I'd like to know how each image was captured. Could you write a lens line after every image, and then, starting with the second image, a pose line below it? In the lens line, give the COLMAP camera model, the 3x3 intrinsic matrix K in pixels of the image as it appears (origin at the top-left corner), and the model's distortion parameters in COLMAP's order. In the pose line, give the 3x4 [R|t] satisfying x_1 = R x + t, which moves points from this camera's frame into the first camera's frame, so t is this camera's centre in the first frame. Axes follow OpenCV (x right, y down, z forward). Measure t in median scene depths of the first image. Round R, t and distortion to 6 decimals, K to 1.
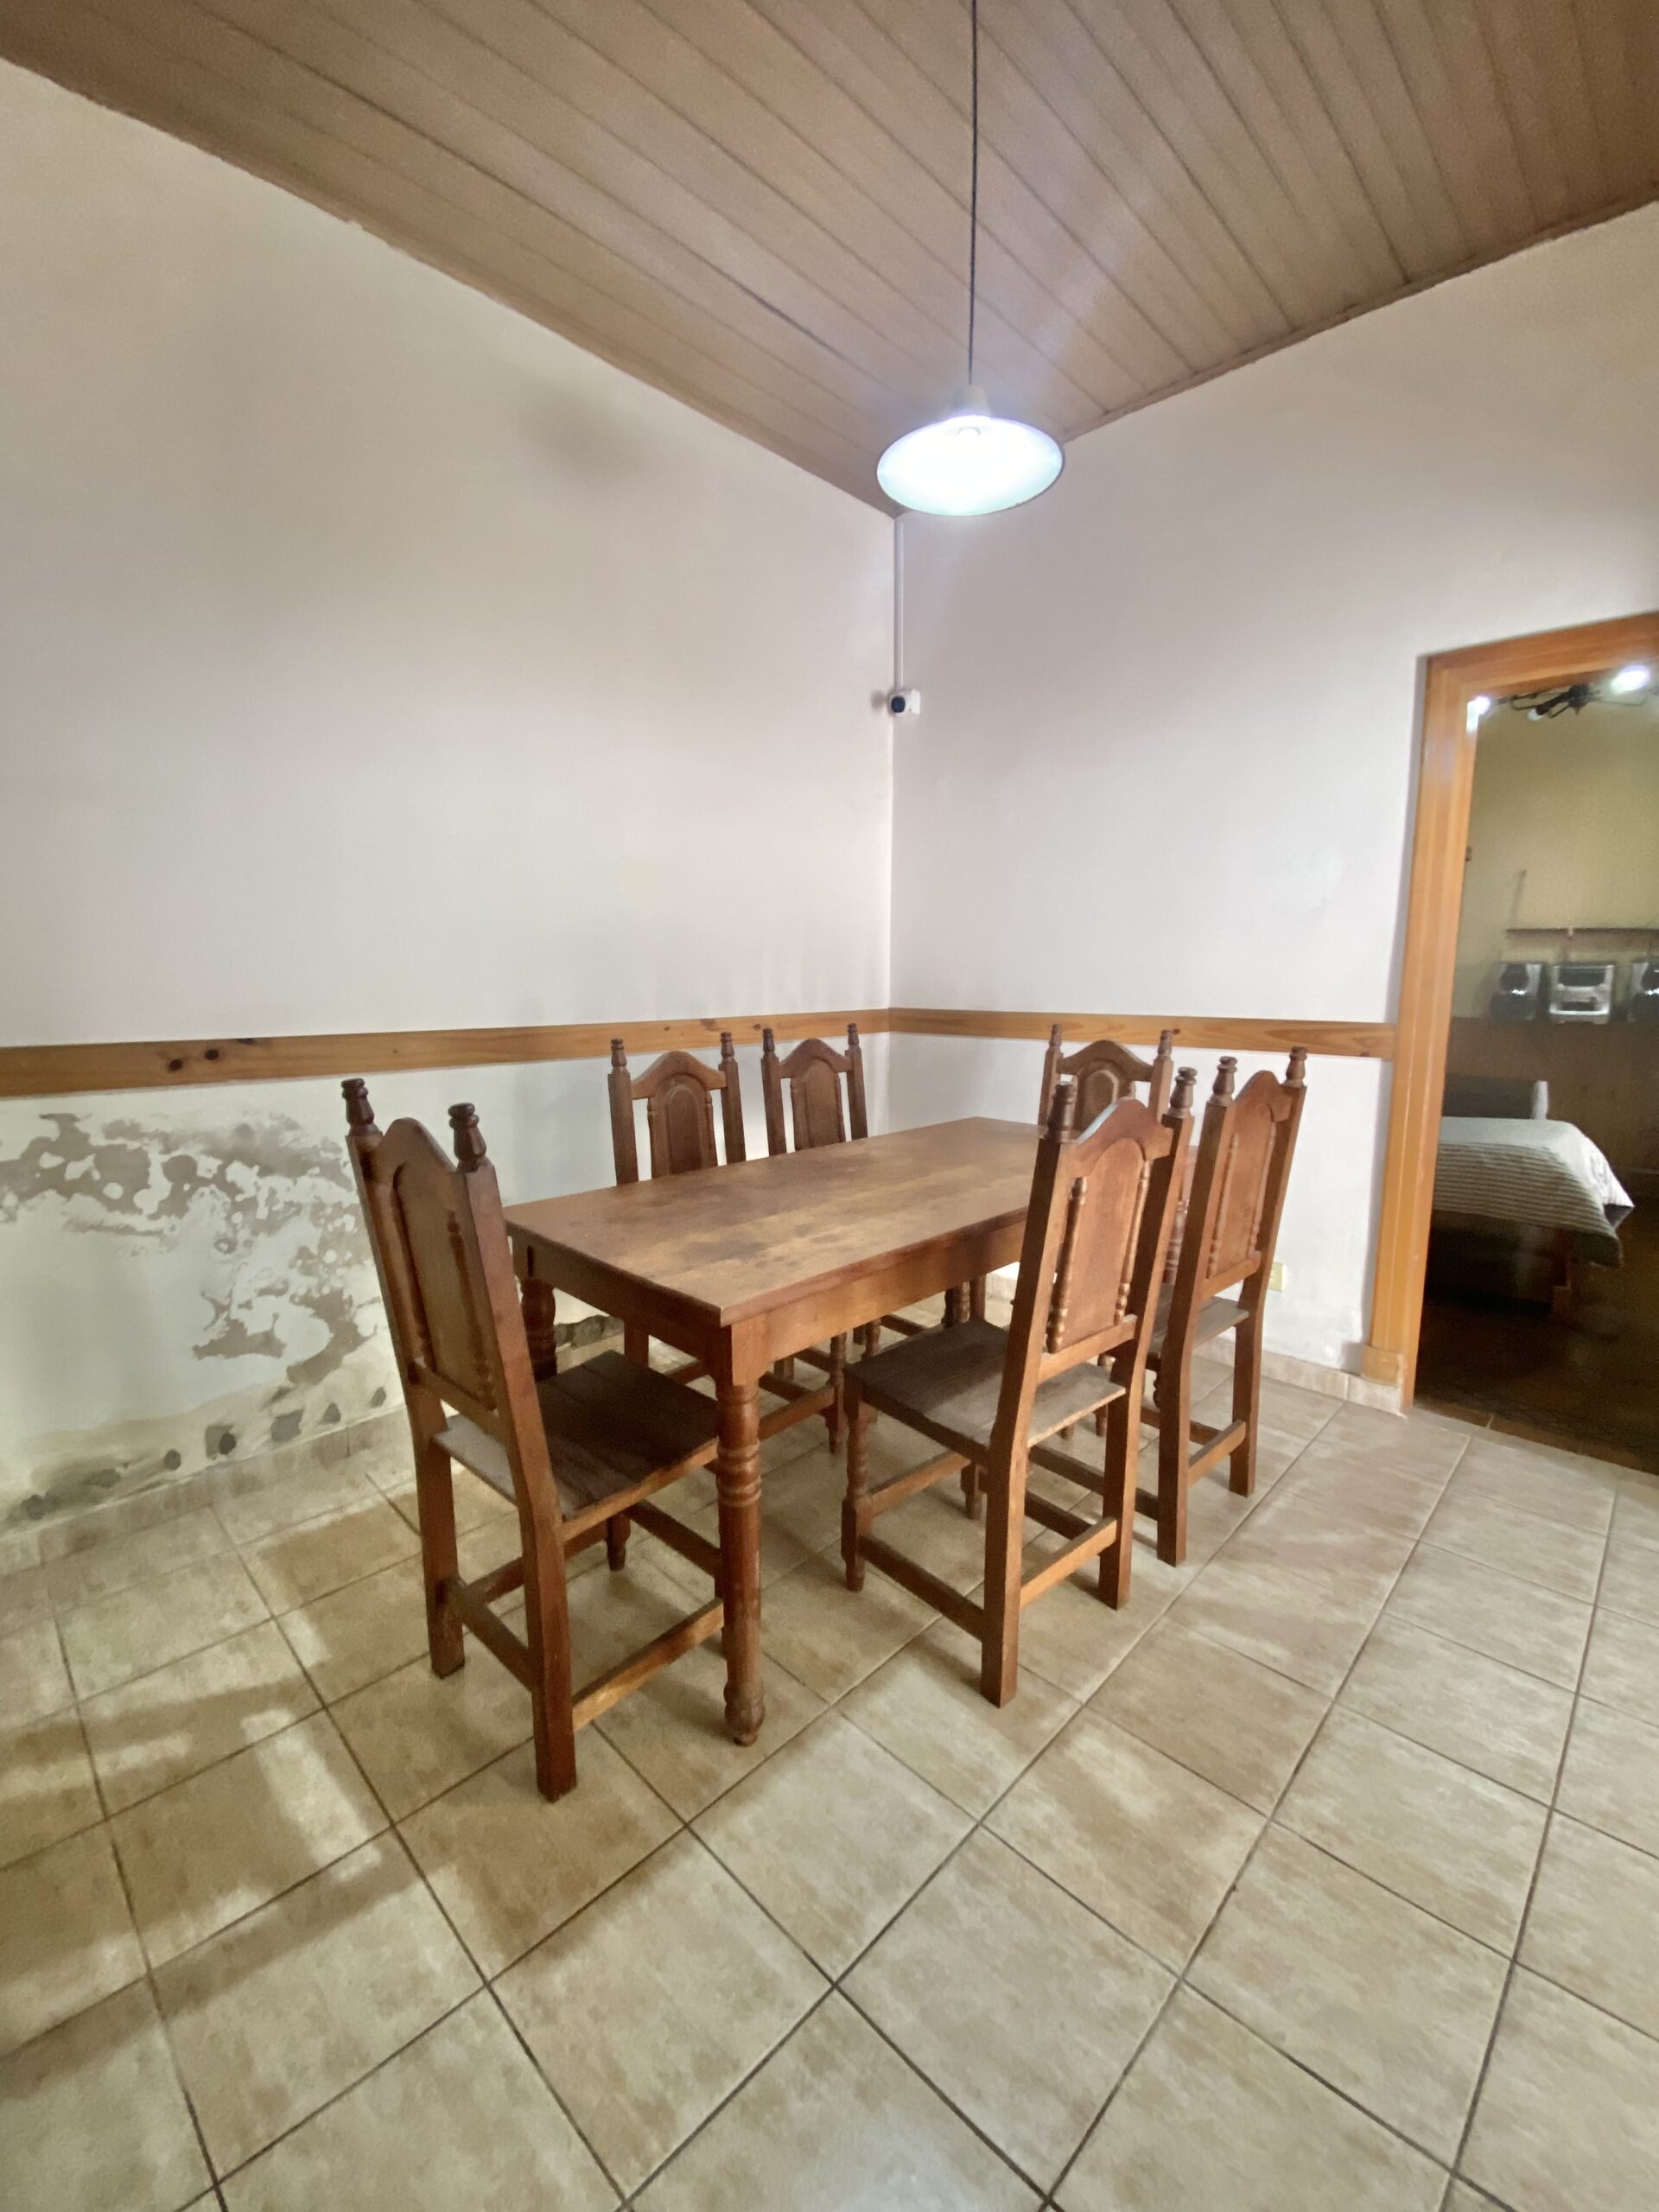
lens RADIAL K [[905.0, 0, 818.3], [0, 905.0, 1104.1], [0, 0, 1]] dist [0.012804, -0.017242]
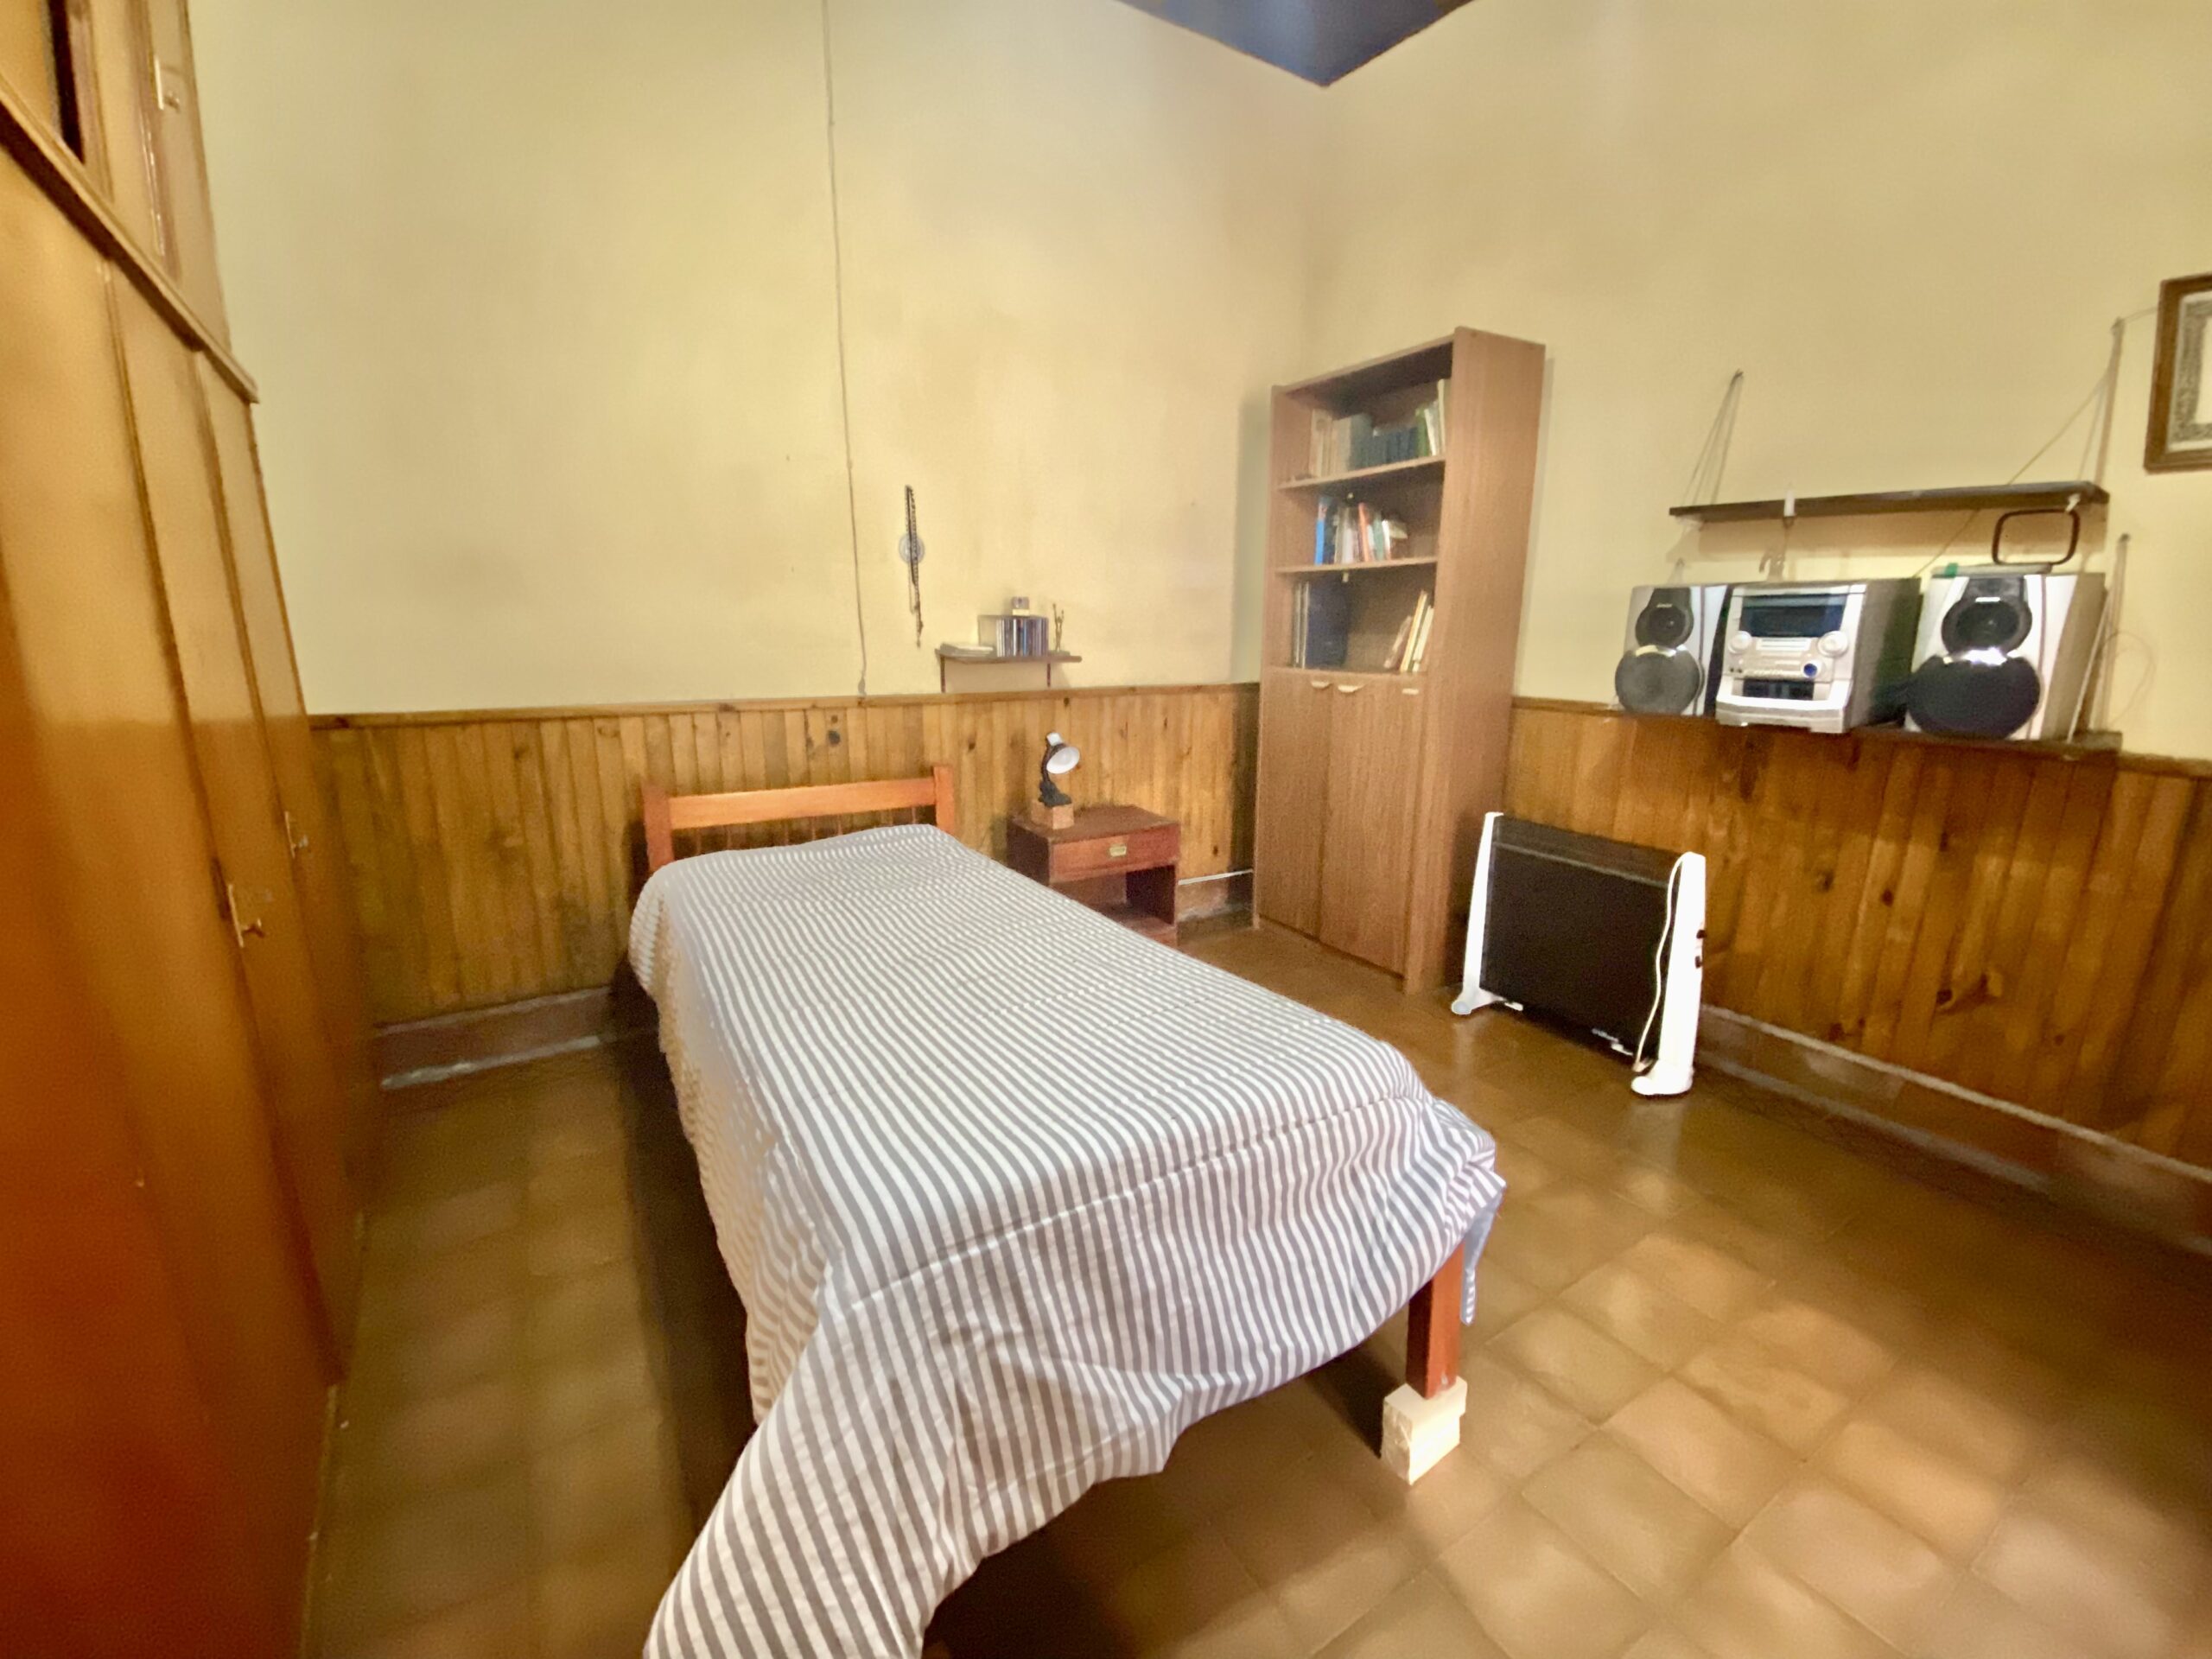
lens RADIAL K [[905.0, 0, 1089.0], [0, 905.0, 837.6], [0, 0, 1]] dist [0.012804, -0.017242]
pose [[0.958728, 0.070160, -0.275532, 1.311311], [-0.045953, 0.994572, 0.093358, -0.128288], [0.280586, -0.076844, 0.956748, 1.008135]]
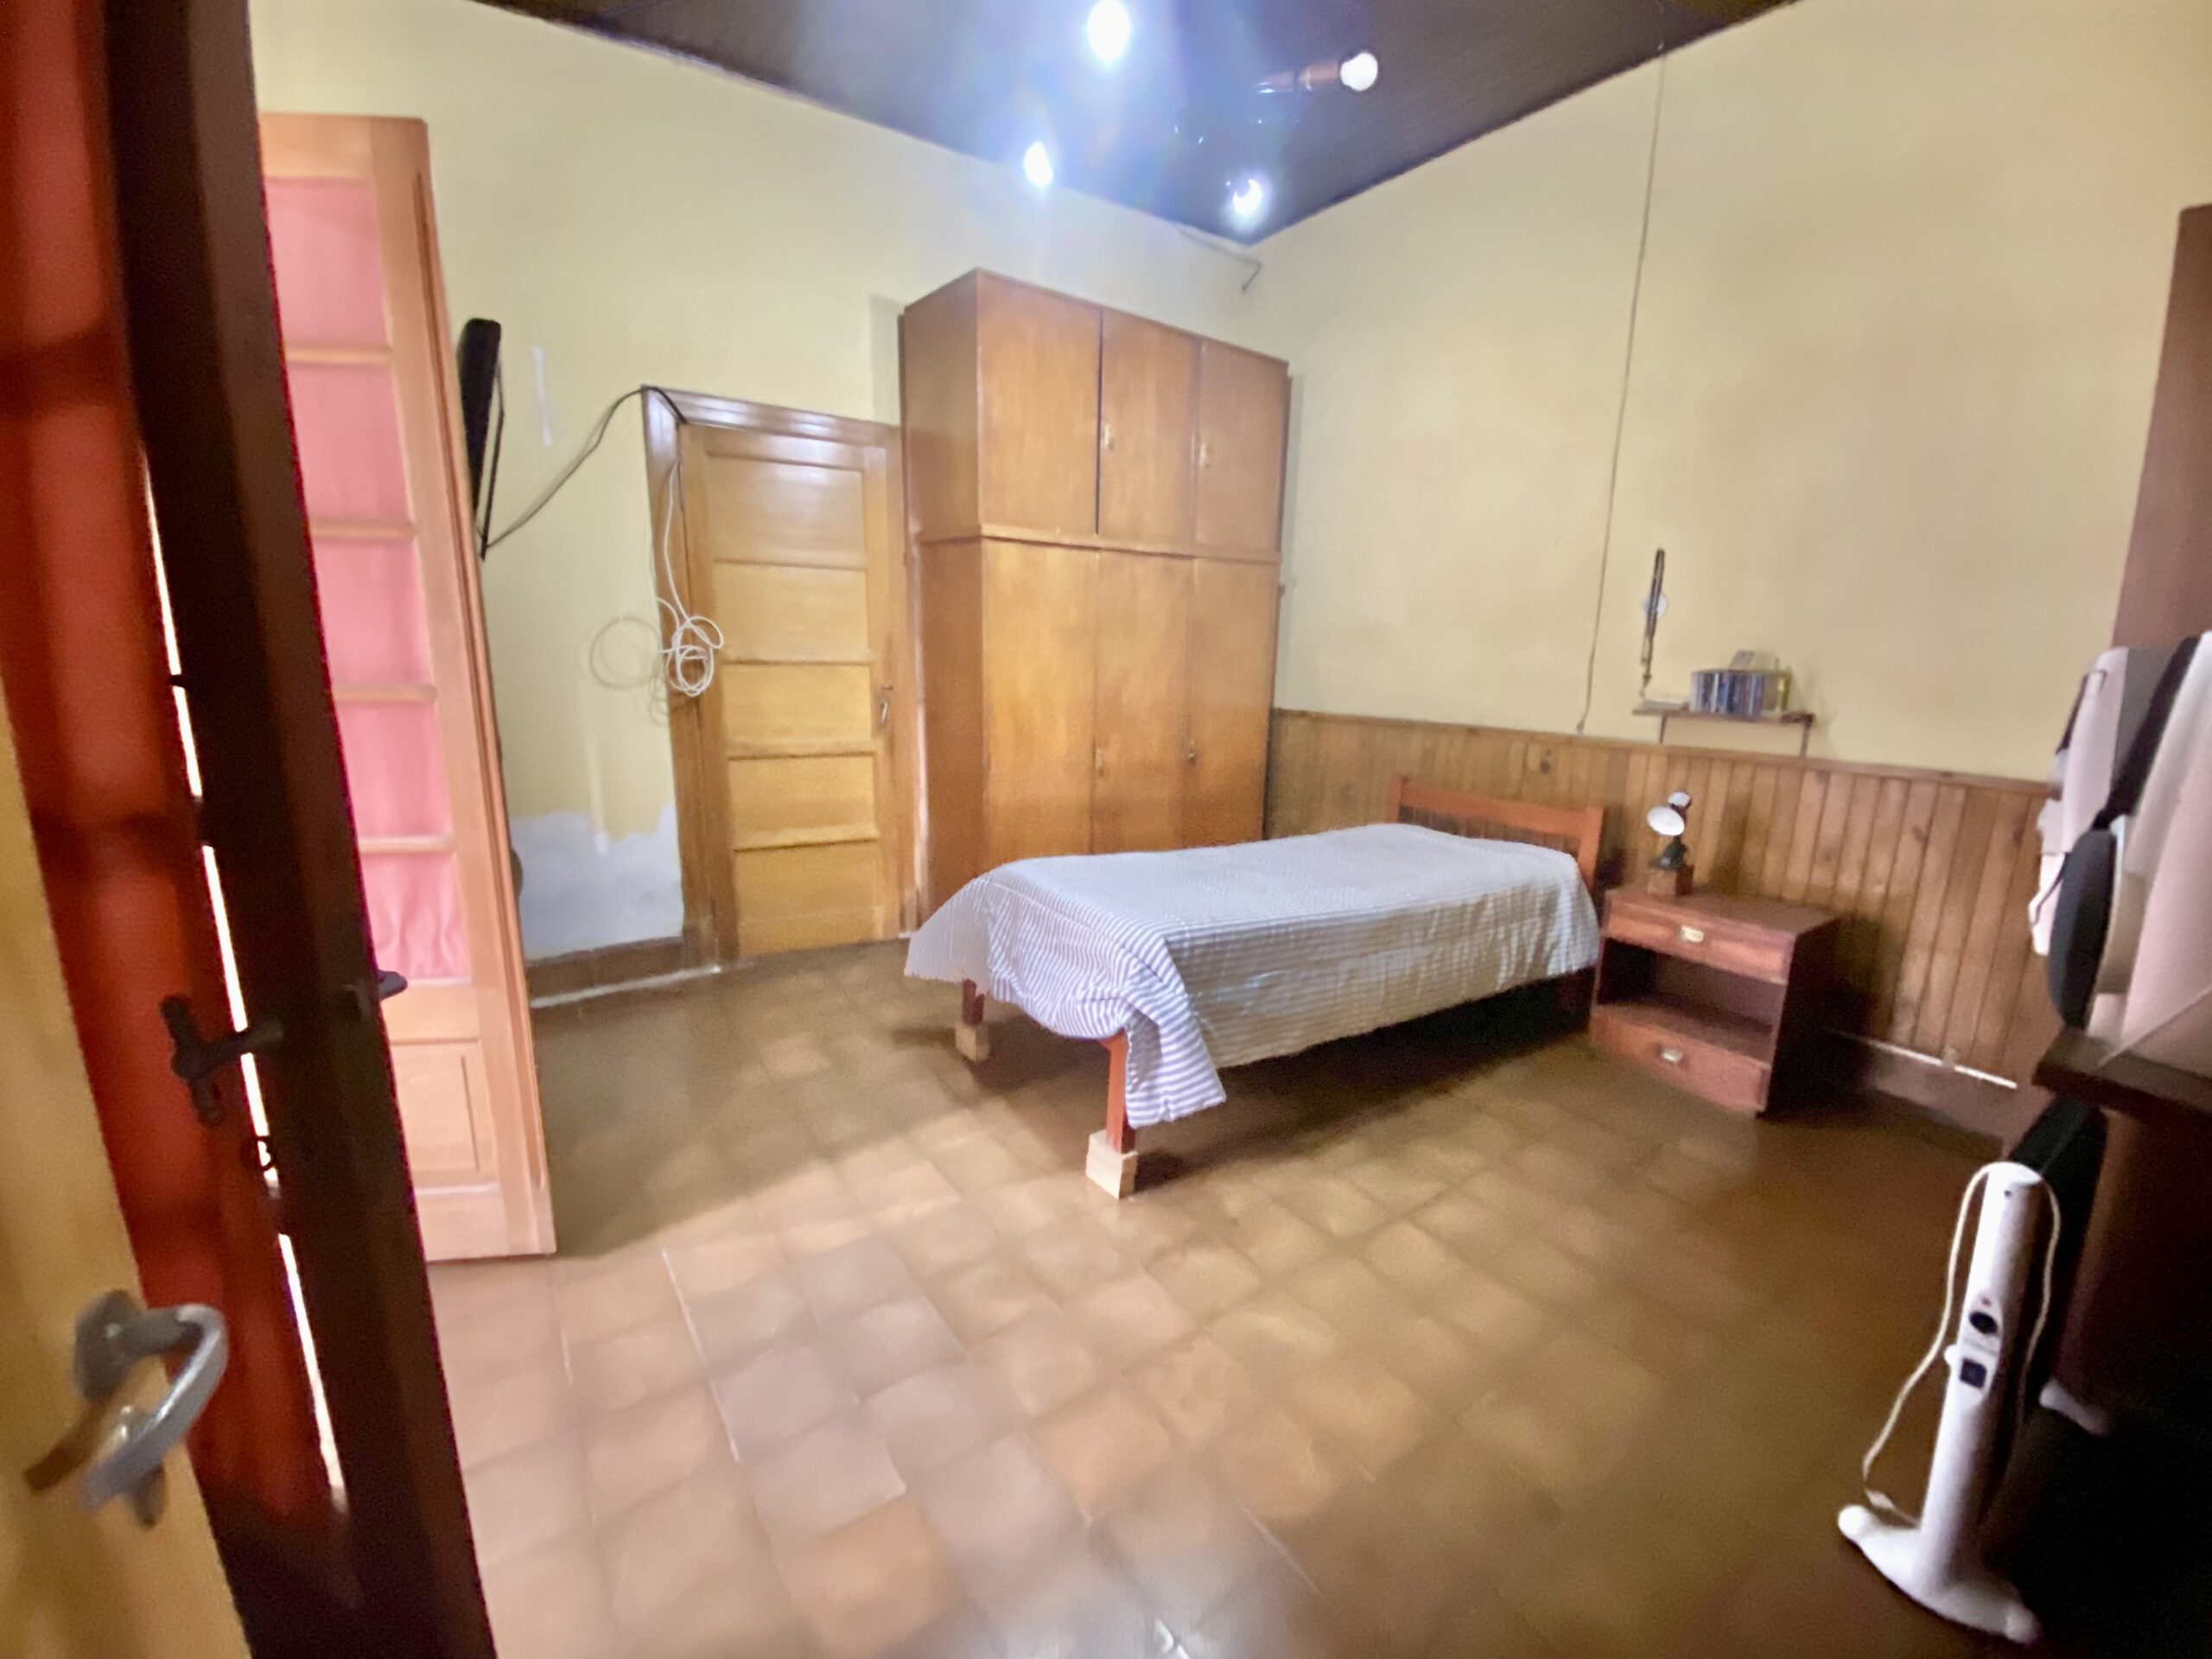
lens RADIAL K [[905.0, 0, 1089.0], [0, 905.0, 837.6], [0, 0, 1]] dist [0.012804, -0.017242]
pose [[-0.247112, 0.196508, -0.948852, 2.740283], [-0.156062, 0.958366, 0.239122, -0.330852], [0.956337, 0.207169, -0.206156, 2.098919]]
